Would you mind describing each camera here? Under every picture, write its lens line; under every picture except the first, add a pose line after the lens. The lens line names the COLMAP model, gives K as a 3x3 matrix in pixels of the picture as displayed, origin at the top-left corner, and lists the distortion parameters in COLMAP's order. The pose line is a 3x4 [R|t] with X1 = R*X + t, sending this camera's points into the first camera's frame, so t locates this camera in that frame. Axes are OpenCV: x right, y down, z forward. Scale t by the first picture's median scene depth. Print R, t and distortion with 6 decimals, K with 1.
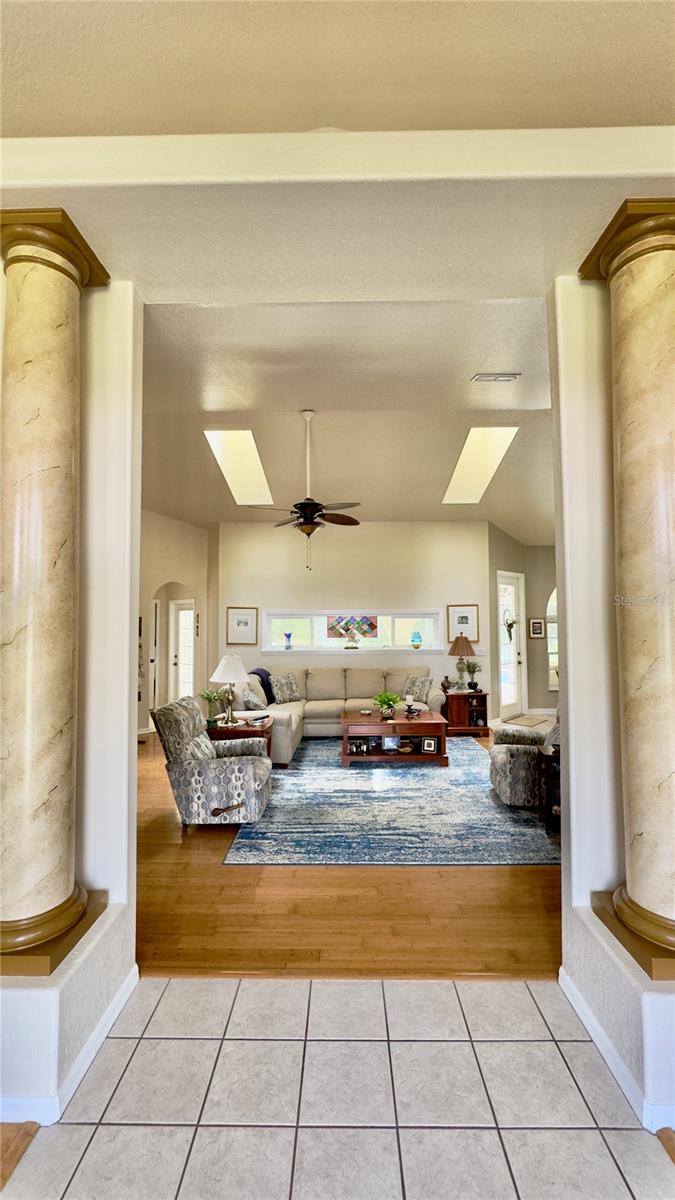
lens RADIAL K [[479.9, 0, 341.0], [0, 479.9, 601.7], [0, 0, 1]] dist [-0.004867, 0.000686]
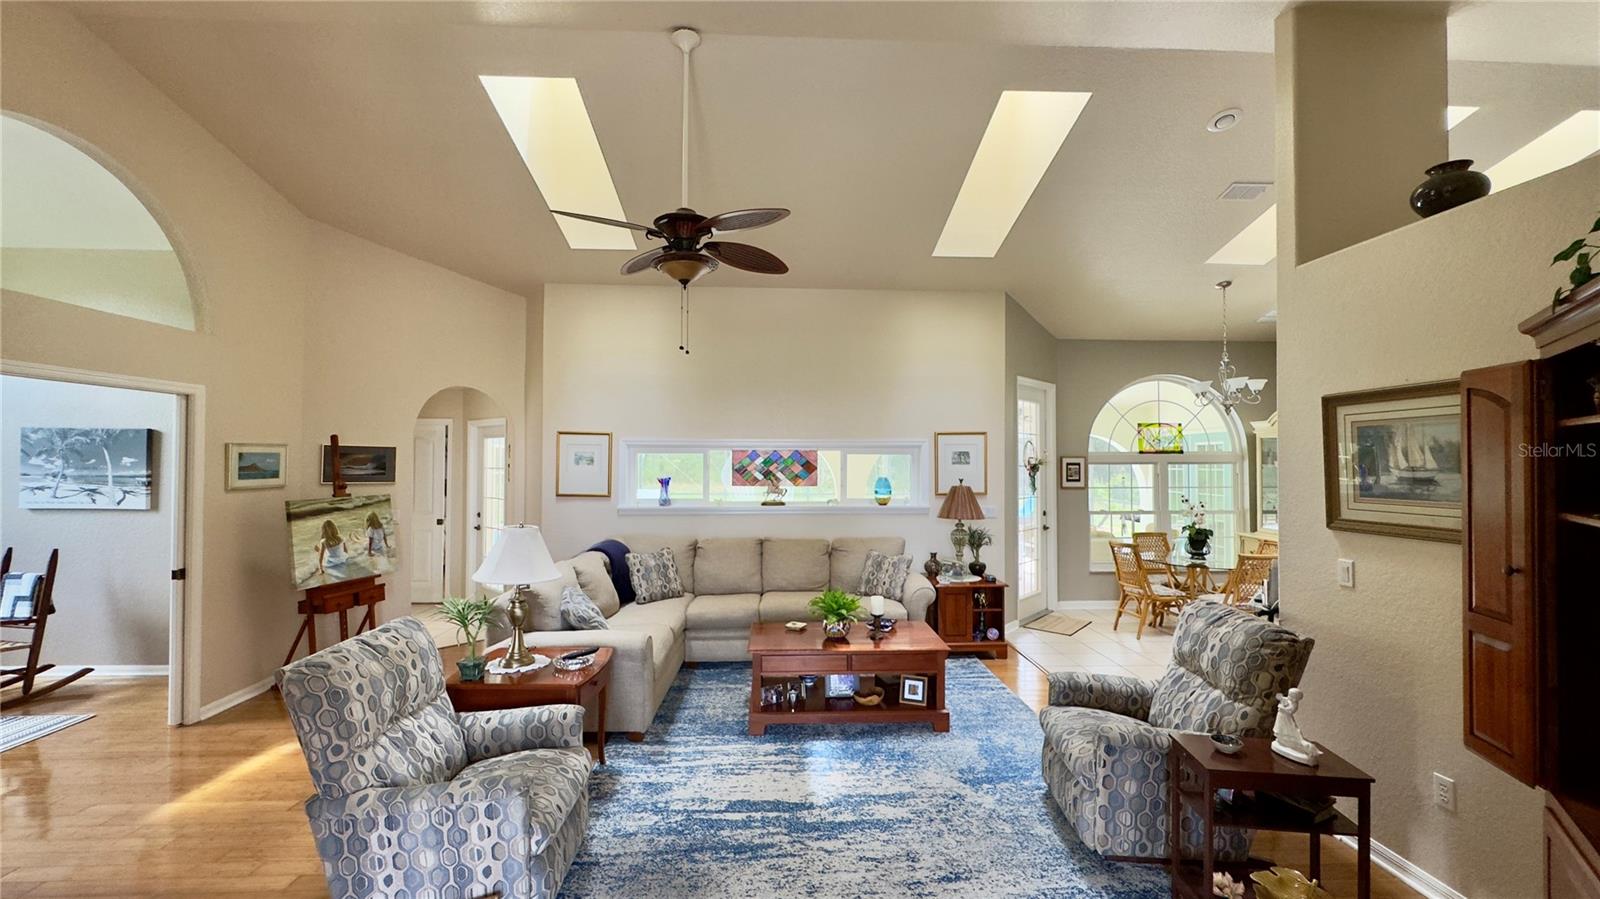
lens RADIAL K [[639.9, 0, 801.7], [0, 639.9, 452.9], [0, 0, 1]] dist [-0.004867, 0.000686]
pose [[0.998344, 0.009377, 0.056758, 0.016954], [-0.011088, 0.999491, 0.029912, 0.014765], [-0.056449, -0.030492, 0.997940, 0.311263]]
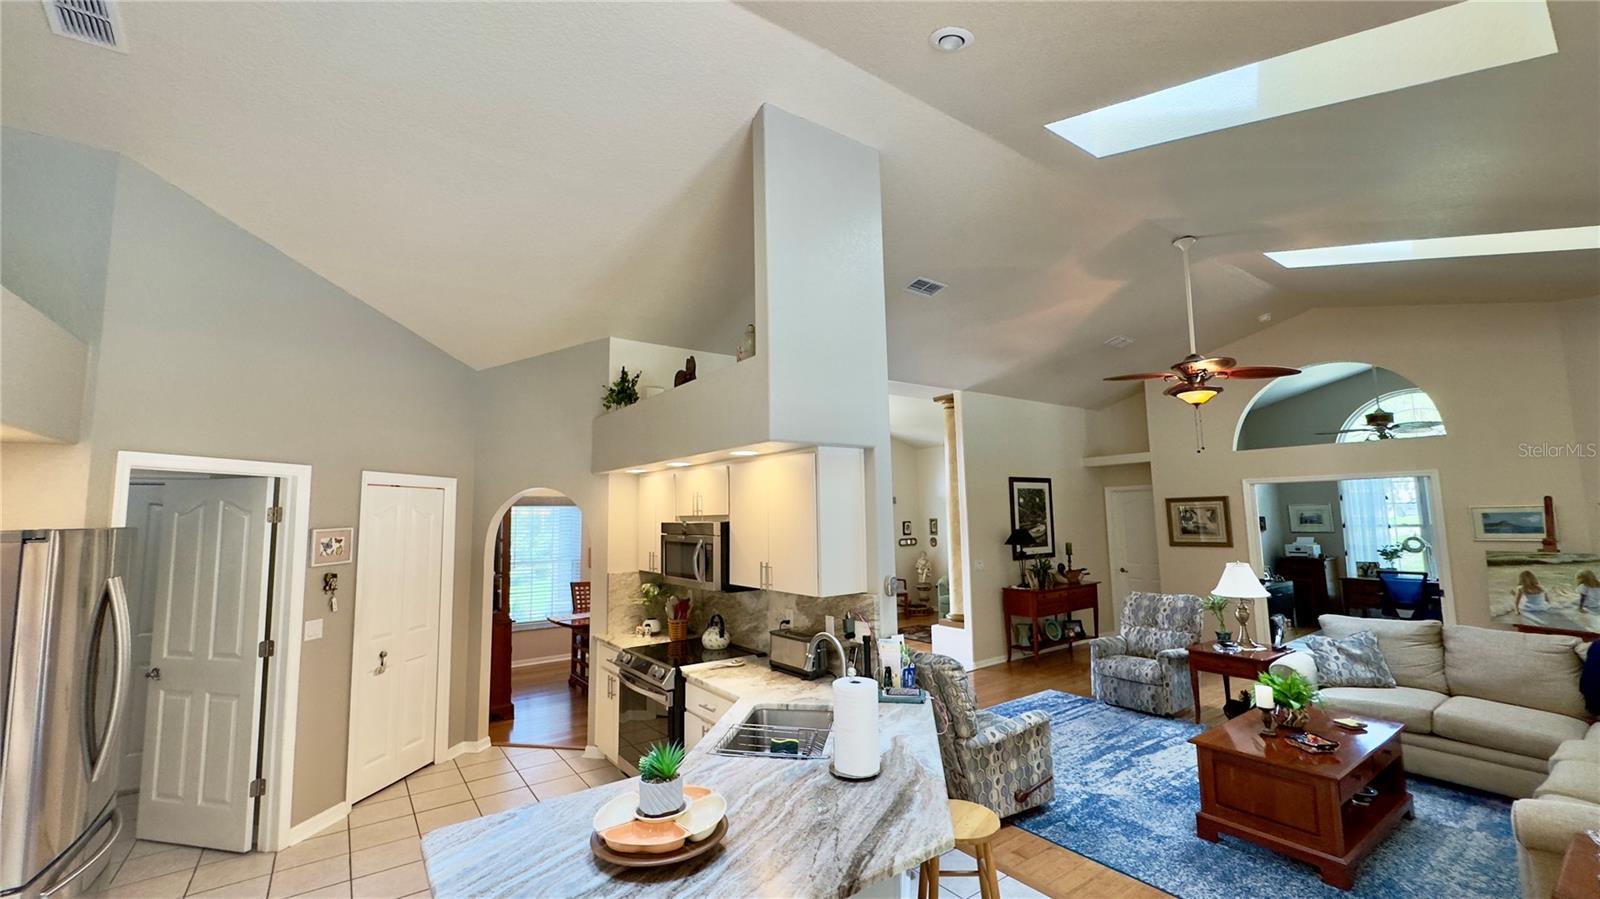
lens RADIAL K [[639.9, 0, 799.3], [0, 639.9, 447.1], [0, 0, 1]] dist [-0.004867, 0.000686]
pose [[-0.803723, -0.044161, -0.593363, 0.936964], [0.046561, 0.989516, -0.136713, 0.029027], [0.593179, -0.137507, -0.793240, 1.323577]]
